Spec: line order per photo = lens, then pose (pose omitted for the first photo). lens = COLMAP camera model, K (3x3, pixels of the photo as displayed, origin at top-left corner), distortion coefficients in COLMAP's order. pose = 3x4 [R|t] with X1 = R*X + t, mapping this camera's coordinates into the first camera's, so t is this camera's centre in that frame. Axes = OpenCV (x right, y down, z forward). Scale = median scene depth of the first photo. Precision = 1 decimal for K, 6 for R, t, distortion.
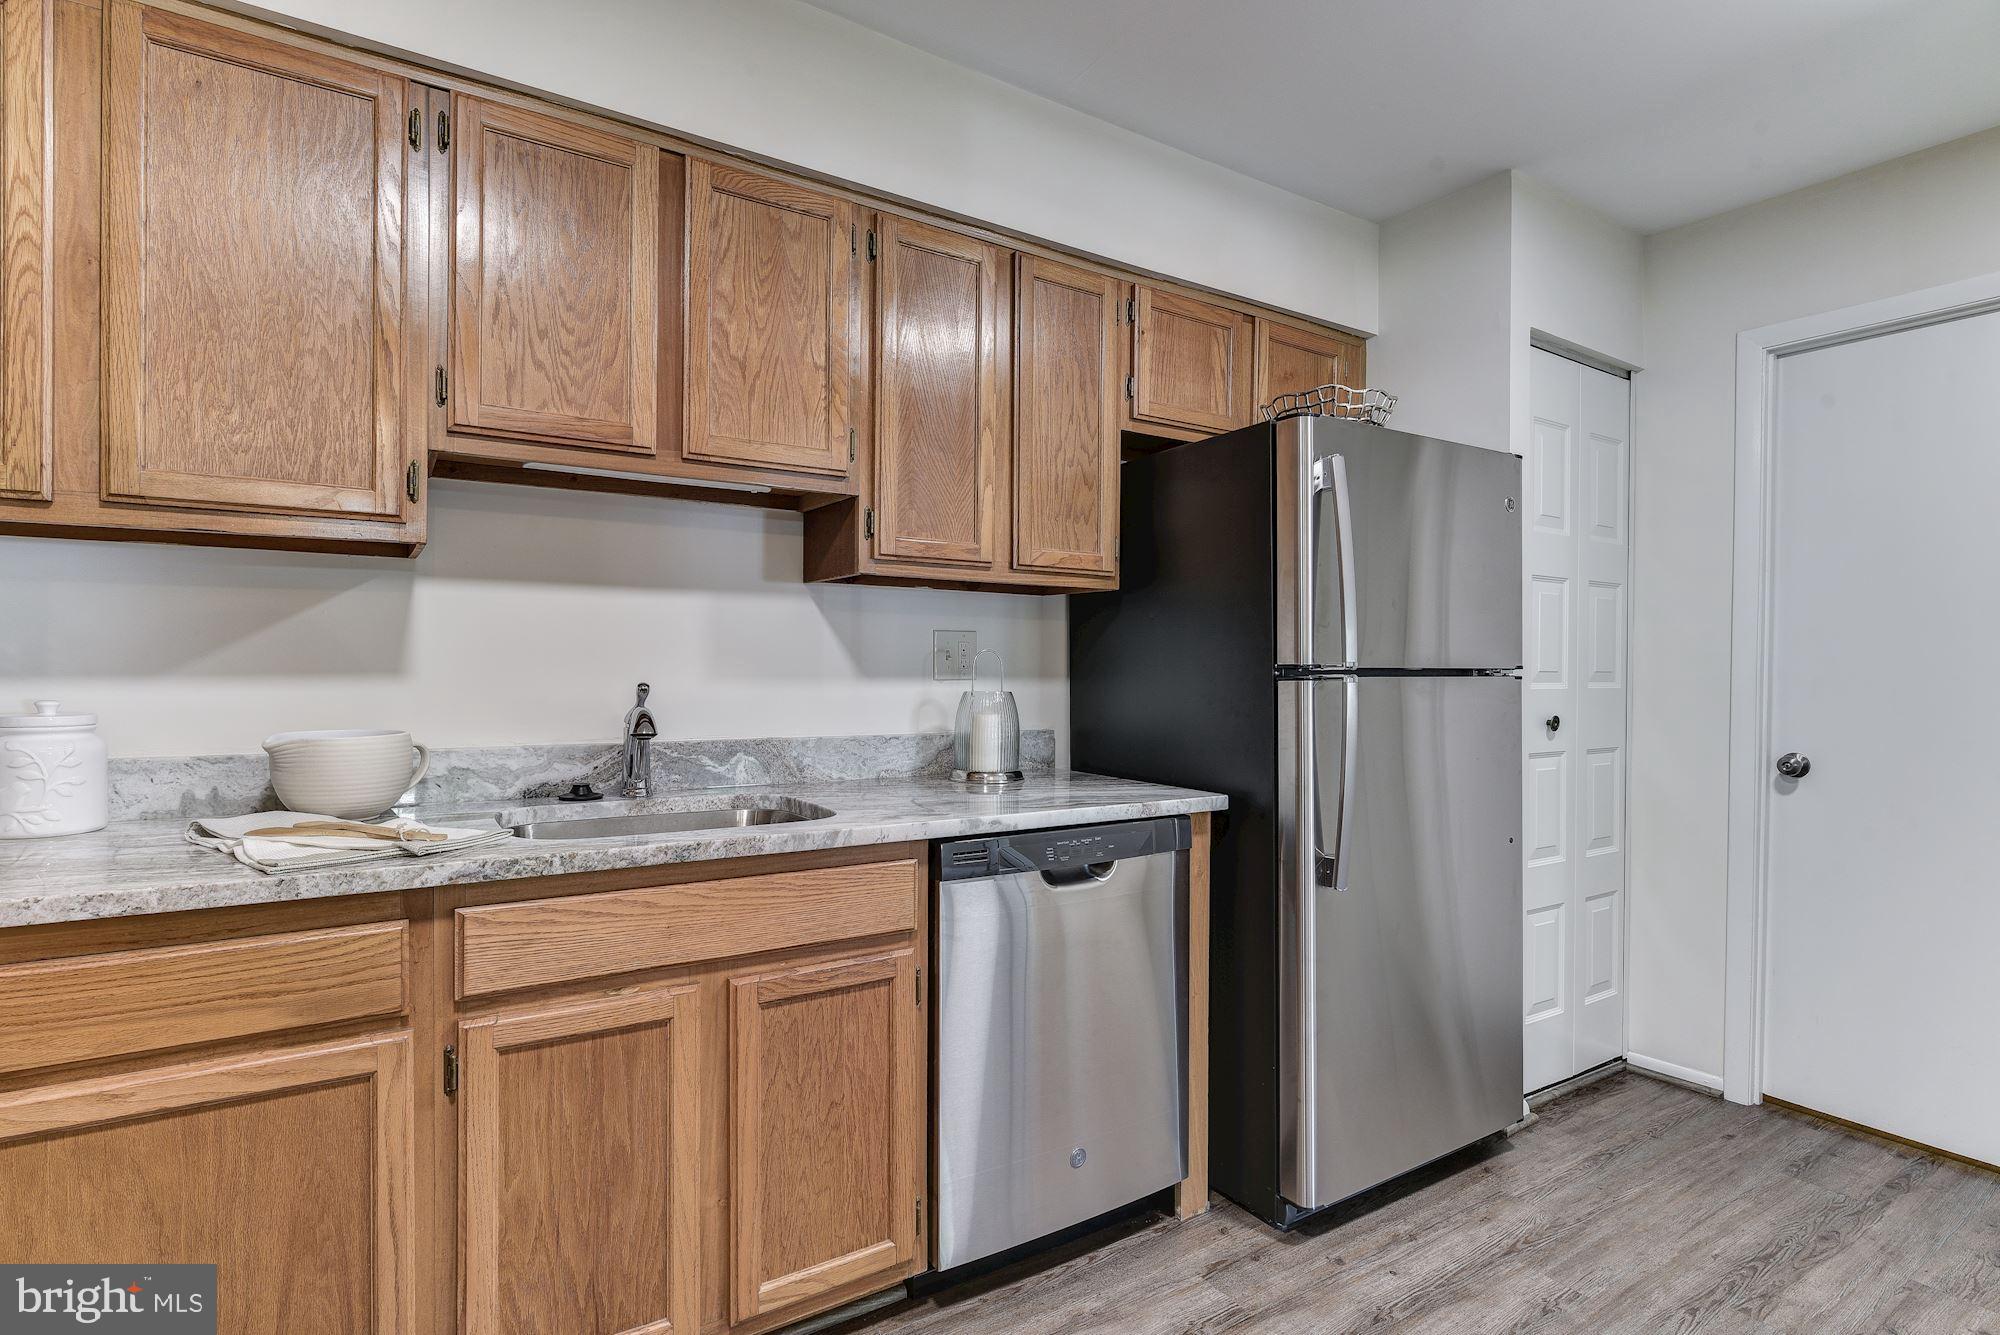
lens RADIAL K [[995.3, 0, 998.8], [0, 995.3, 672.0], [0, 0, 1]] dist [-0.007675, 0.000130]
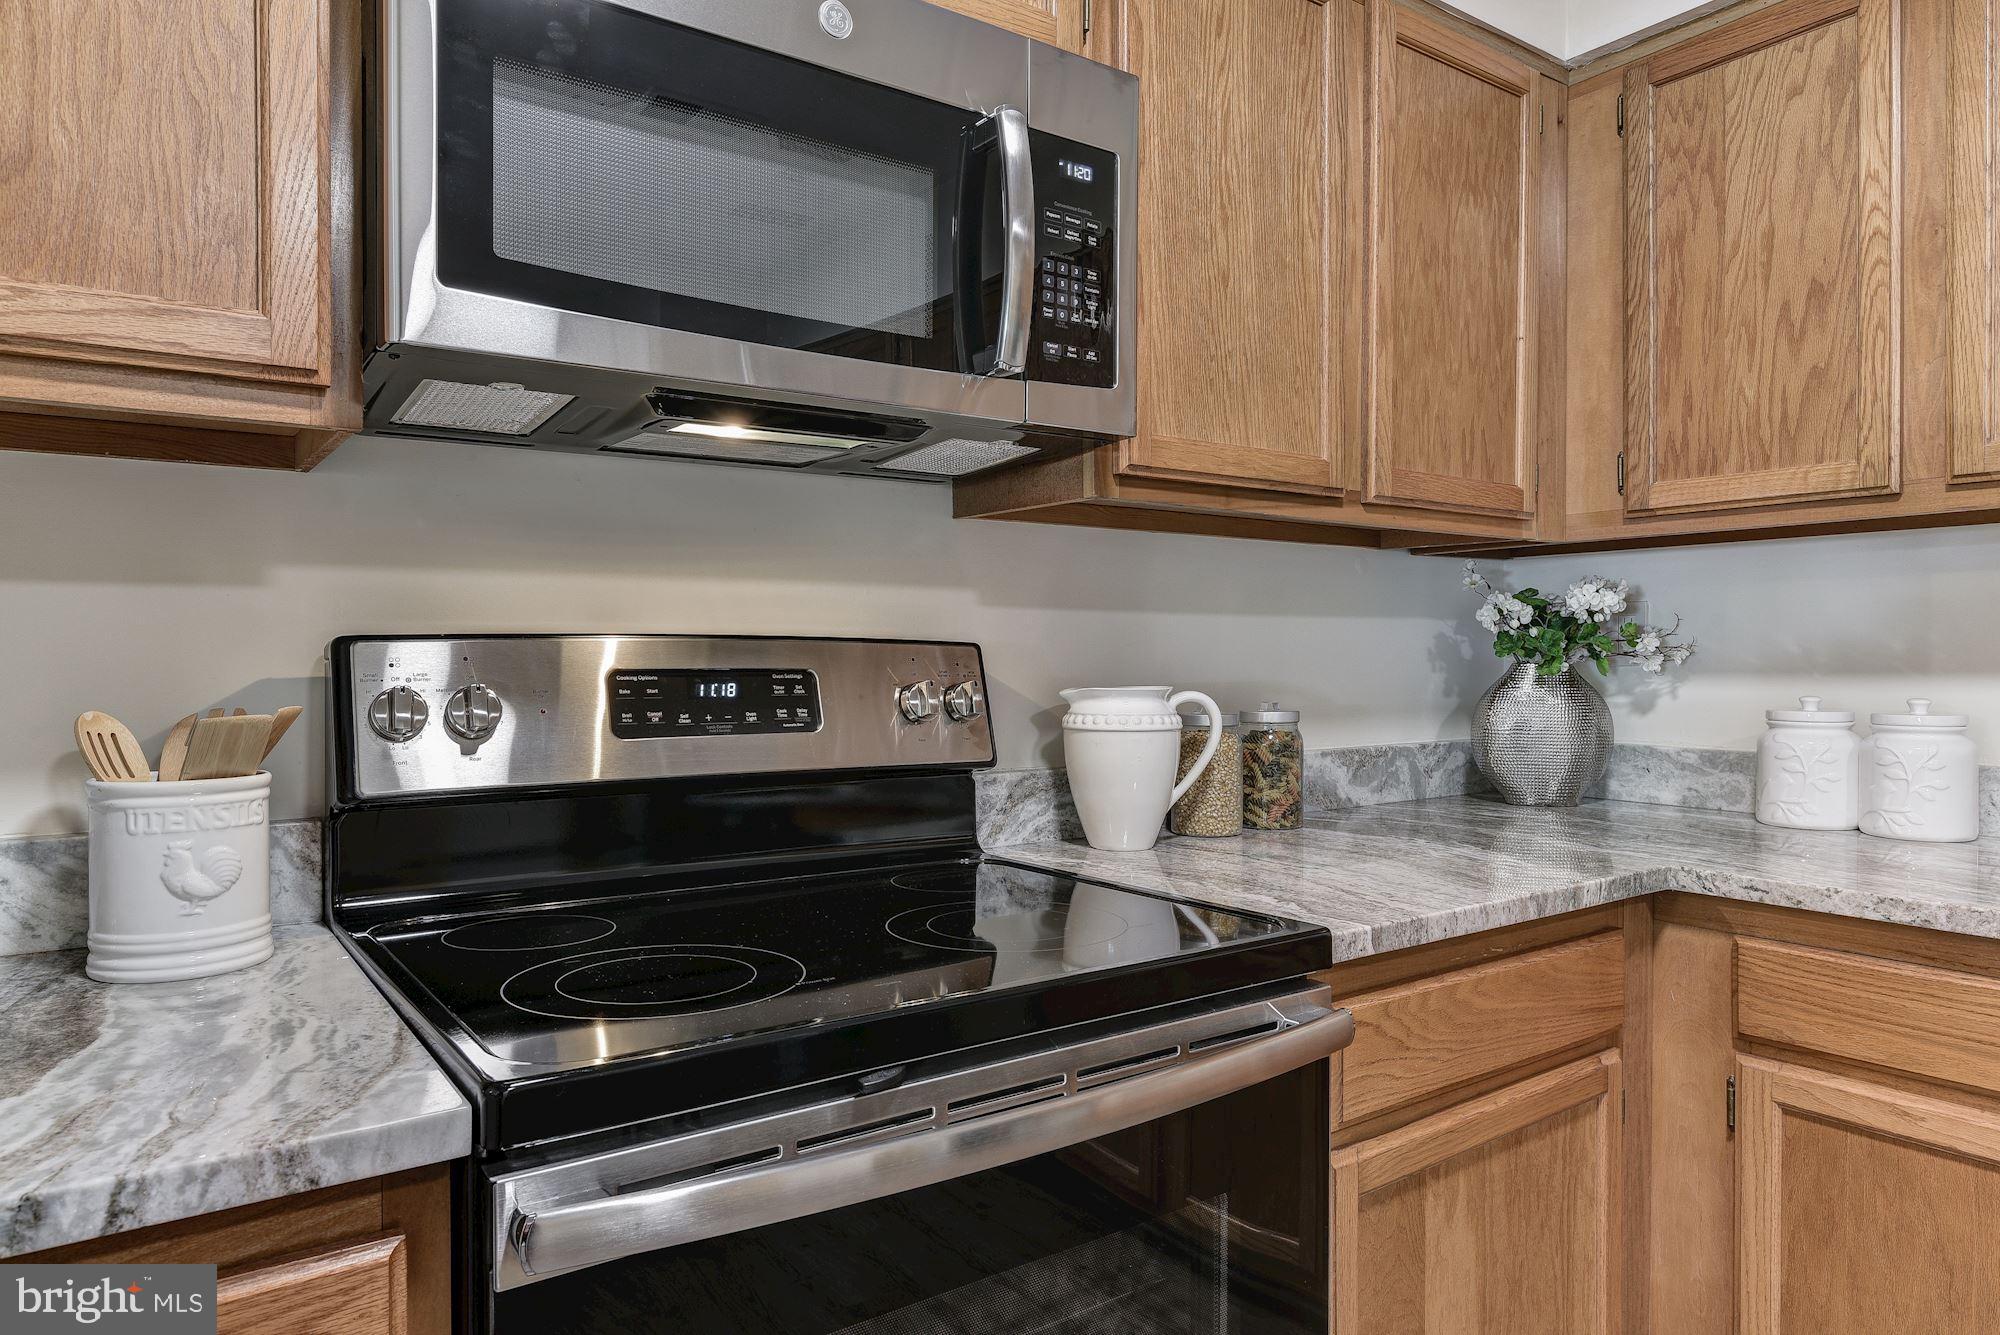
lens RADIAL K [[1252.7, 0, 1000.2], [0, 1252.7, 664.7], [0, 0, 1]] dist [-0.000252, 0.000318]
pose [[0.045602, -0.000572, -0.998960, 0.181607], [-0.005059, 0.999987, -0.000804, 0.001242], [0.998947, 0.005091, 0.045599, 0.046648]]
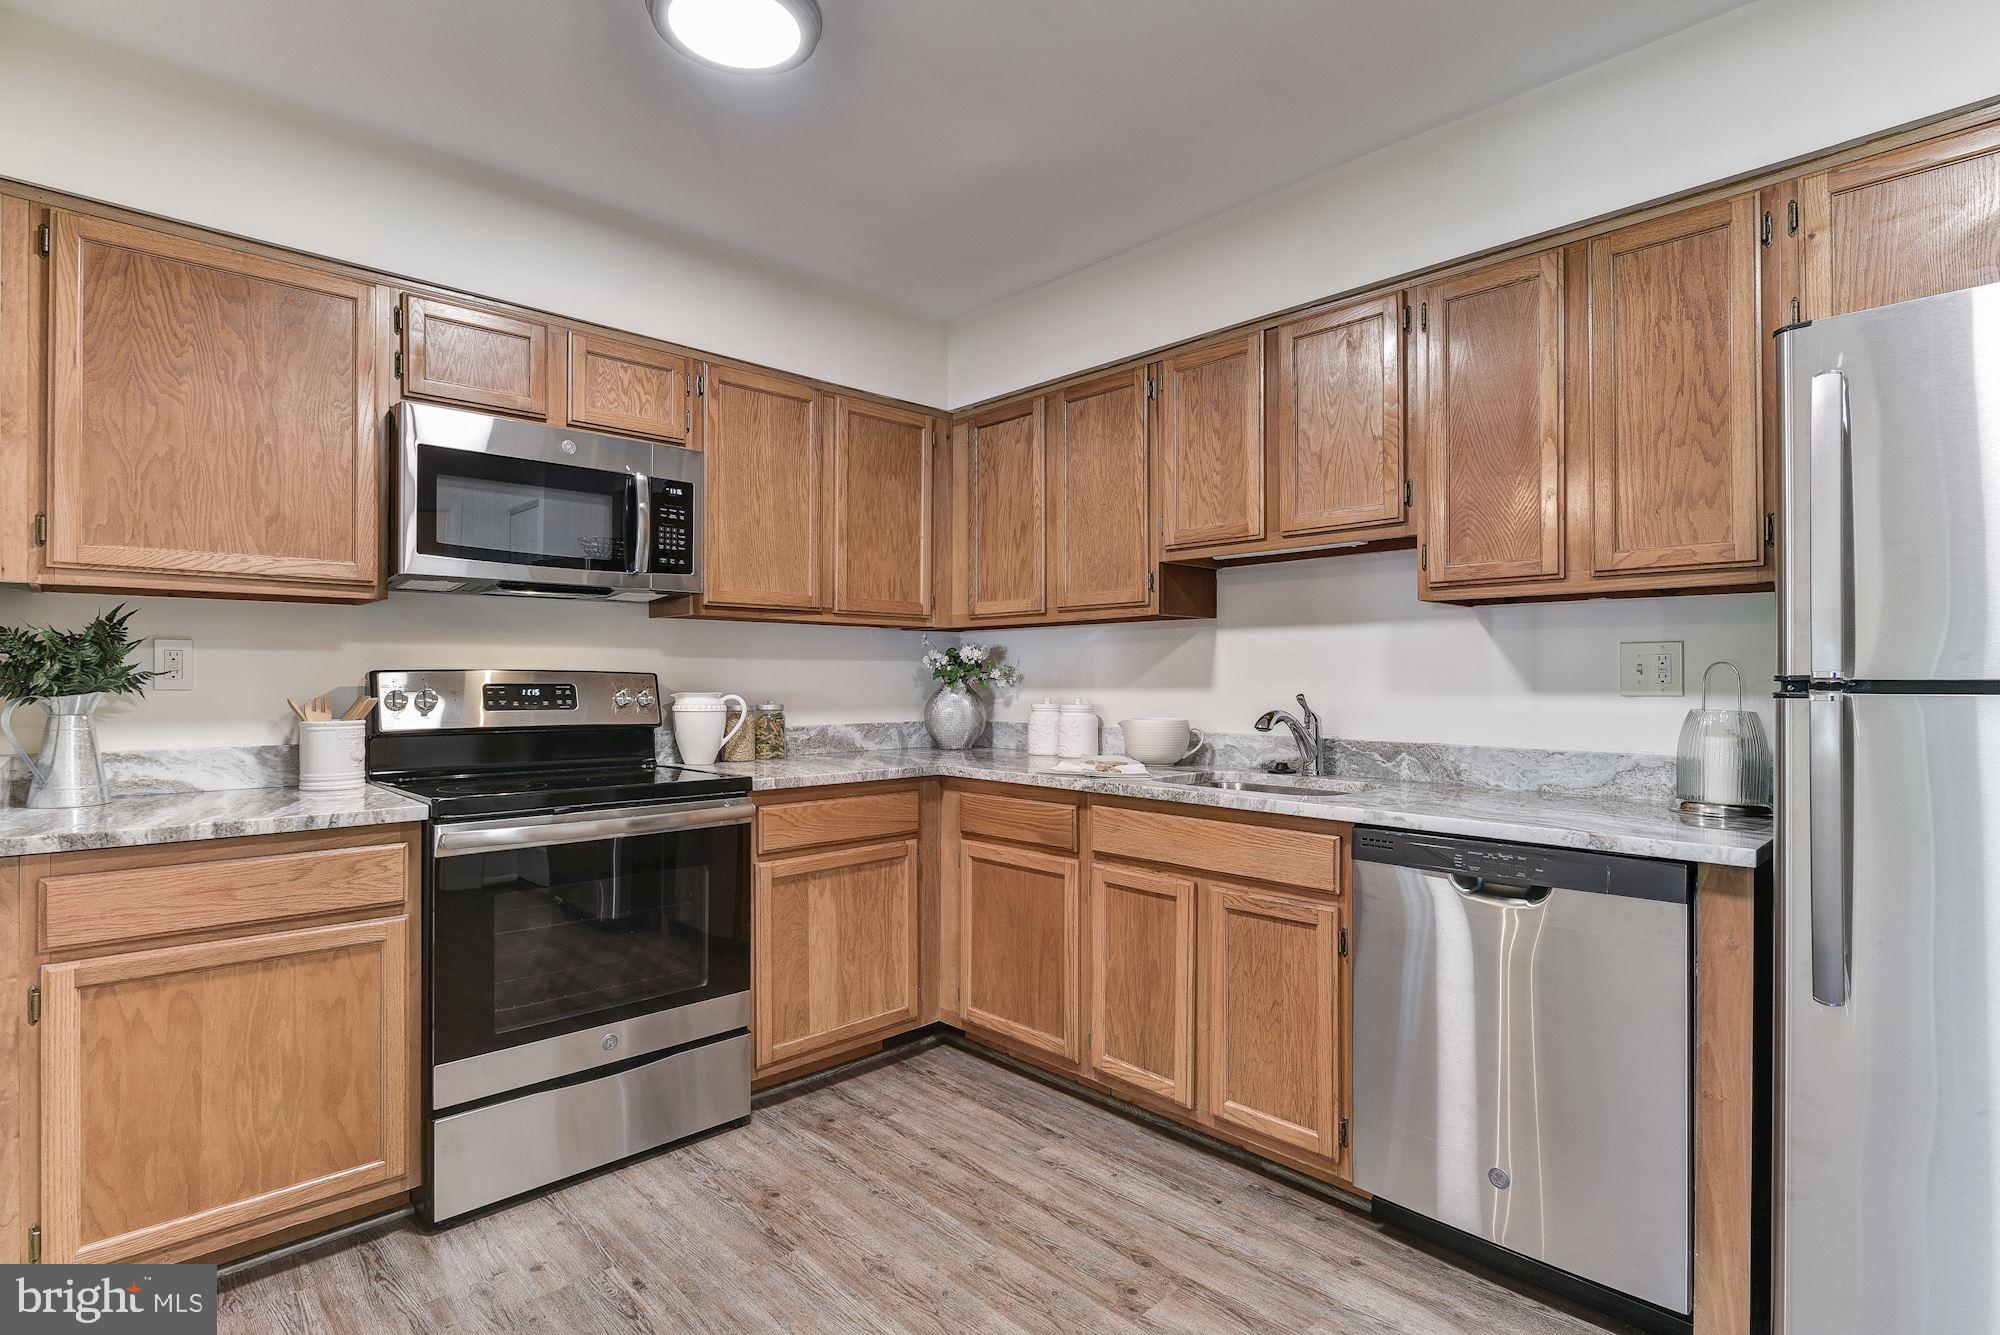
lens RADIAL K [[992.8, 0, 976.0], [0, 992.8, 675.1], [0, 0, 1]] dist [-0.001165, -0.000596]
pose [[0.162085, -0.011466, -0.986710, 1.052425], [-0.006862, 0.999895, -0.012746, 0.005957], [0.986753, 0.008836, 0.161989, 0.349071]]
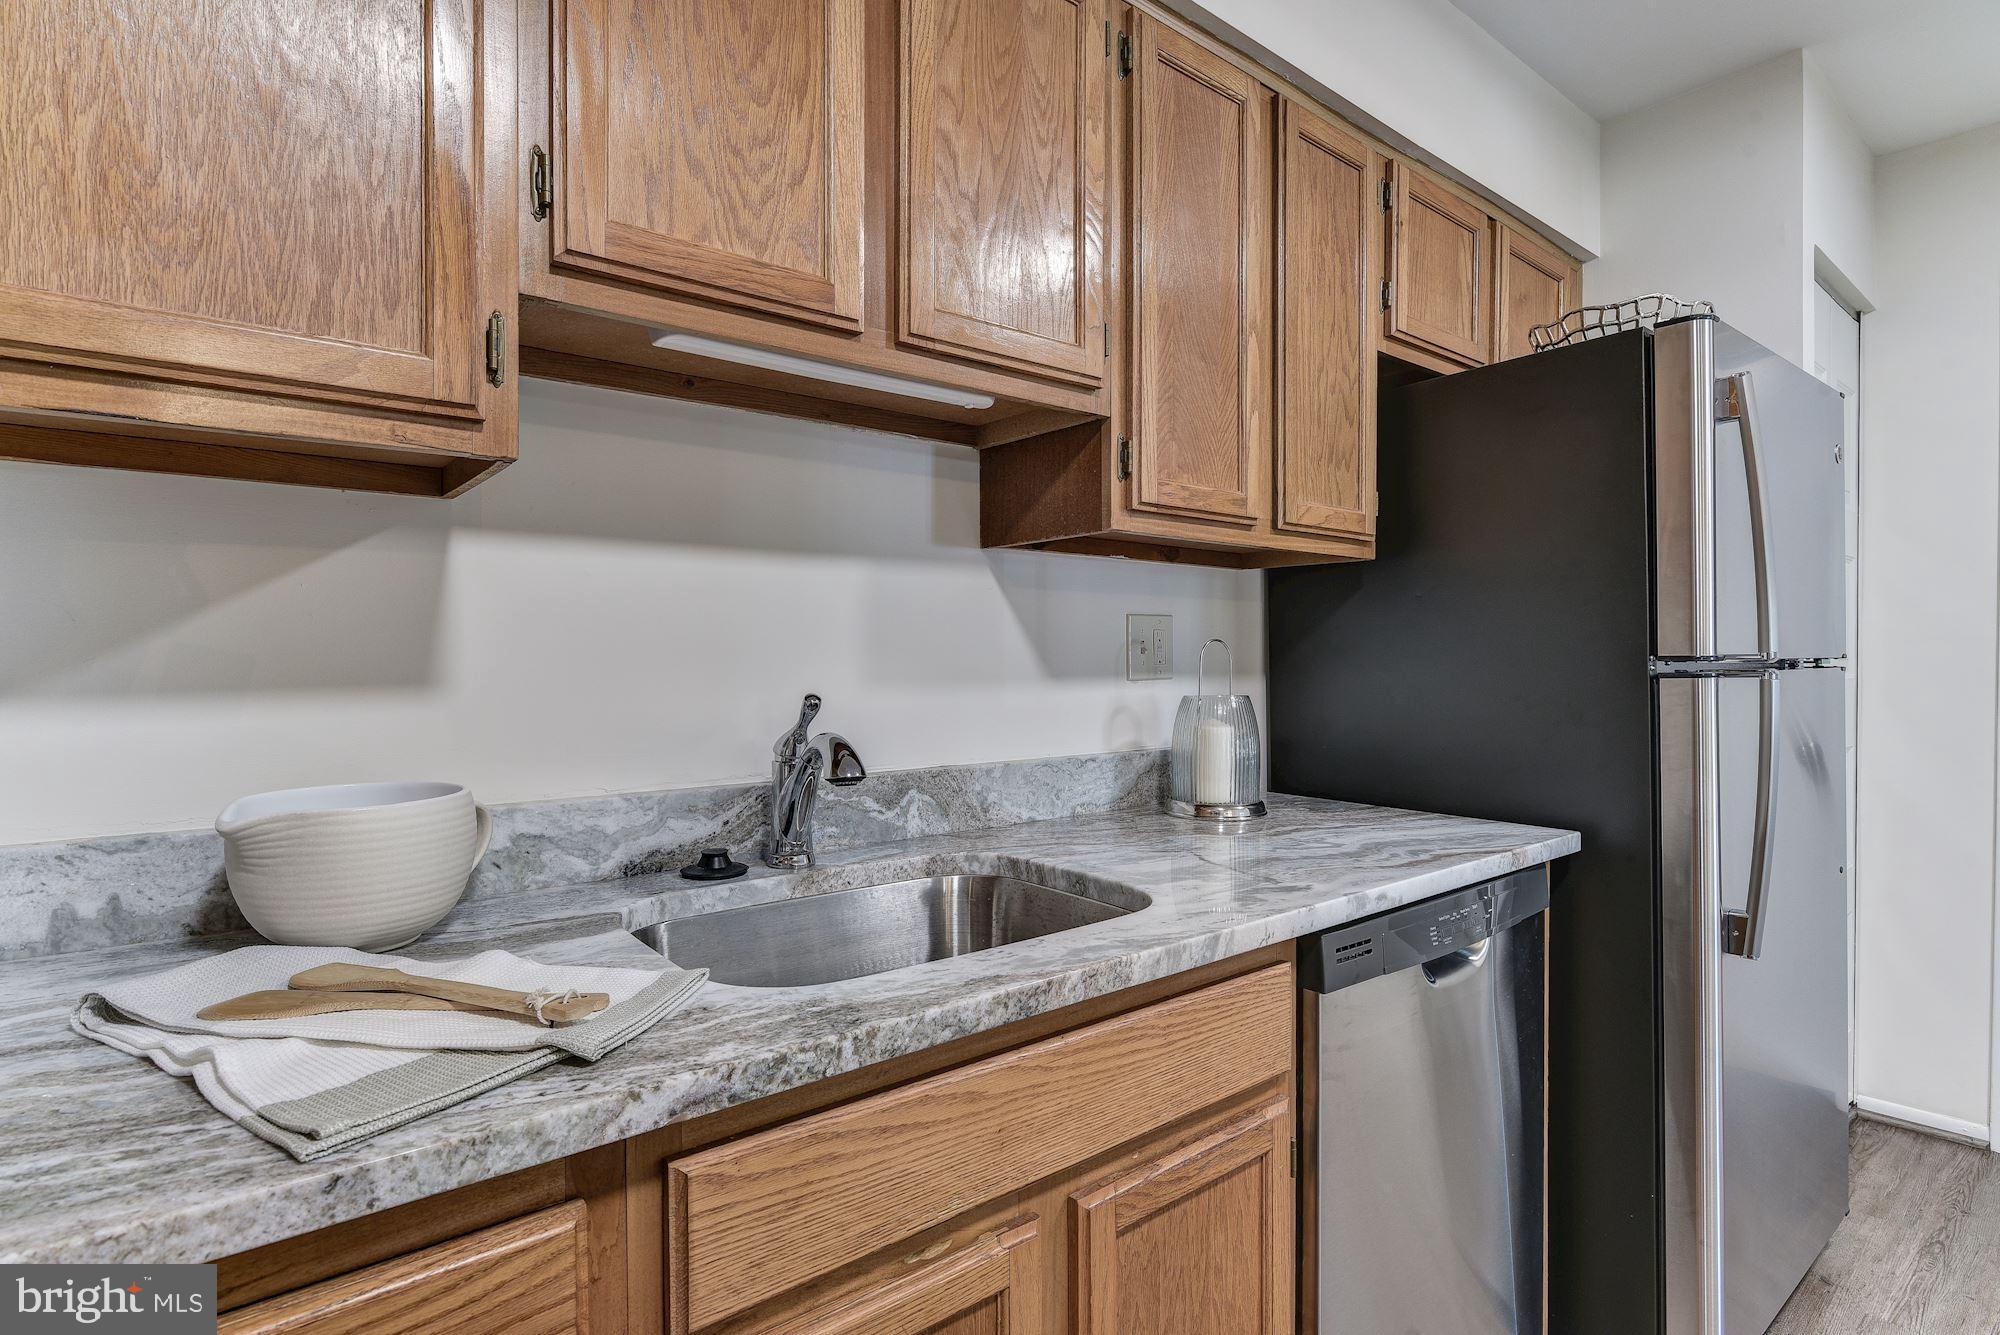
lens RADIAL K [[983.4, 0, 1000.0], [0, 983.4, 667.5], [0, 0, 1]] dist [-0.008108, -0.000161]
pose [[0.994375, -0.010947, 0.105351, -0.332622], [0.010272, 0.999923, 0.006950, -0.010697], [-0.105419, -0.005829, 0.994411, 0.378715]]
